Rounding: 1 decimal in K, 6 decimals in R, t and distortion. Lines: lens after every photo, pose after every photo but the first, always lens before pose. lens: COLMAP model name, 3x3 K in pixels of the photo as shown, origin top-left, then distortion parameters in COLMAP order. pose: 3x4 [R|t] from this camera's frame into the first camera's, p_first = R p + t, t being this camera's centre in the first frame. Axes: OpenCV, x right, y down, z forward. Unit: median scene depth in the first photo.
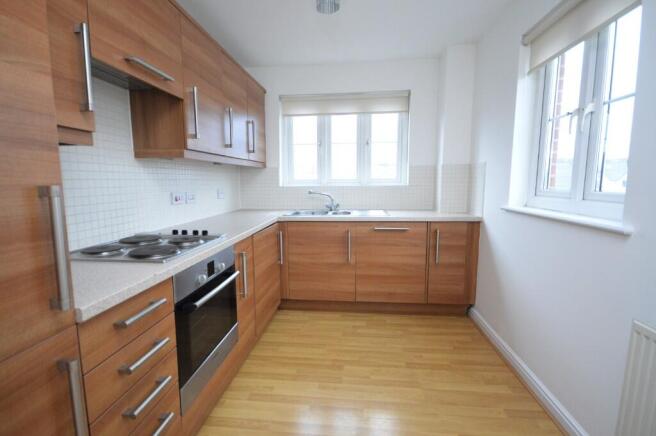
lens RADIAL K [[302.4, 0, 328.0], [0, 302.4, 218.0], [0, 0, 1]] dist [-0.017153, -0.000234]
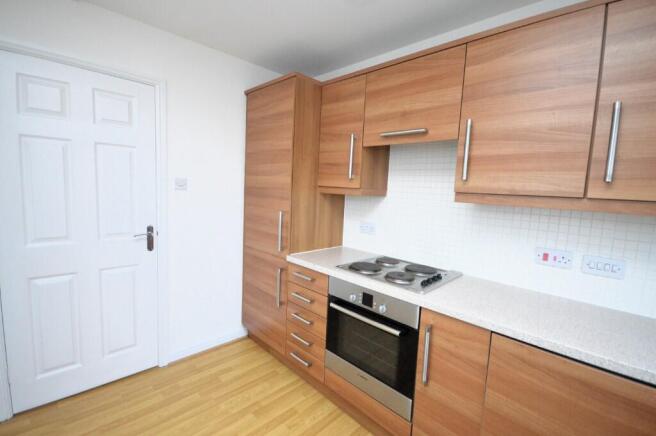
lens RADIAL K [[294.7, 0, 326.6], [0, 294.7, 218.7], [0, 0, 1]] dist [-0.000852, -0.000274]
pose [[-0.629661, 0.056228, -0.774833, 0.316177], [-0.139351, 0.973026, 0.183854, -0.179272], [0.764270, 0.223739, -0.604841, 0.856547]]
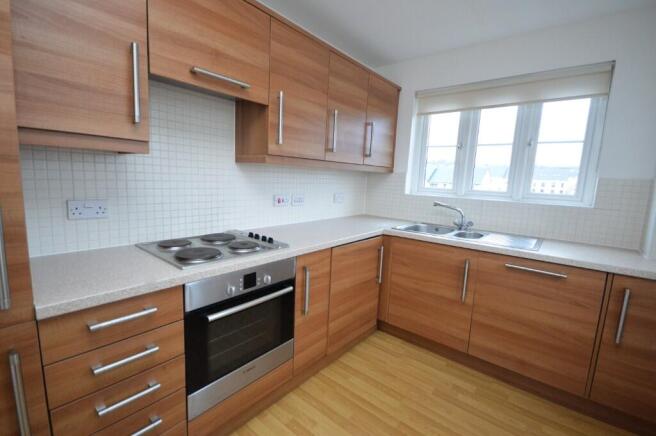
lens RADIAL K [[291.7, 0, 325.1], [0, 291.7, 217.7], [0, 0, 1]] dist [-0.002592, -0.000464]
pose [[0.829623, 0.119613, -0.545360, 0.167656], [-0.118030, 0.992279, 0.038083, -0.053849], [0.545705, 0.032775, 0.837336, 0.197236]]
